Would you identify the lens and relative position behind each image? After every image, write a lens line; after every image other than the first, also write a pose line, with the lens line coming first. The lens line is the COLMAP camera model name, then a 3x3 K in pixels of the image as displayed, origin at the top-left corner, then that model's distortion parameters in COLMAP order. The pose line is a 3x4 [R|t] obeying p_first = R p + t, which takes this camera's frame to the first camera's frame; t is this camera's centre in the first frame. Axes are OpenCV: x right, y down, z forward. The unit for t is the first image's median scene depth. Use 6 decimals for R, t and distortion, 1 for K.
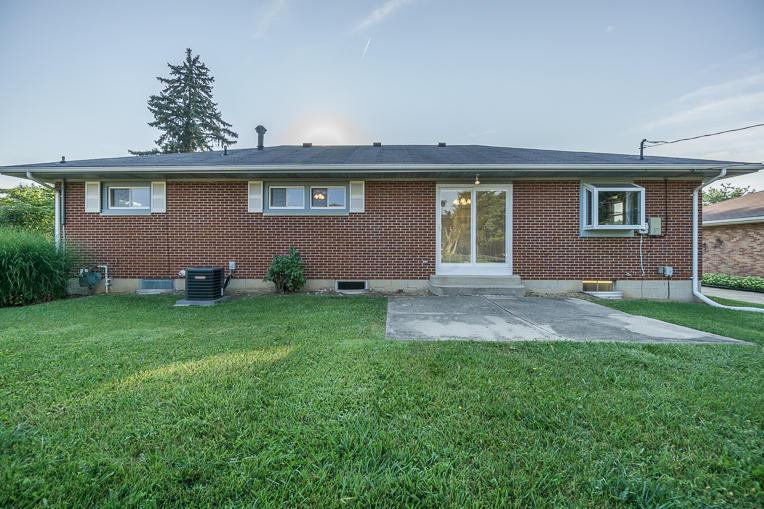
lens RADIAL K [[332.8, 0, 389.2], [0, 332.8, 247.2], [0, 0, 1]] dist [-0.003962, 0.000693]
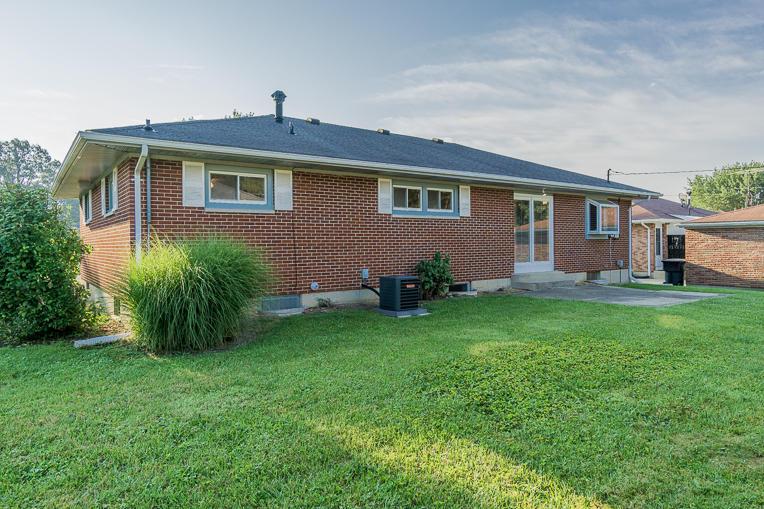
lens RADIAL K [[497.1, 0, 391.0], [0, 497.1, 241.2], [0, 0, 1]] dist [-0.001685, -0.002315]
pose [[0.785684, -0.006274, 0.618596, -1.228329], [0.005721, 0.999979, 0.002877, -0.033605], [-0.618601, 0.001279, 0.785704, -0.066104]]
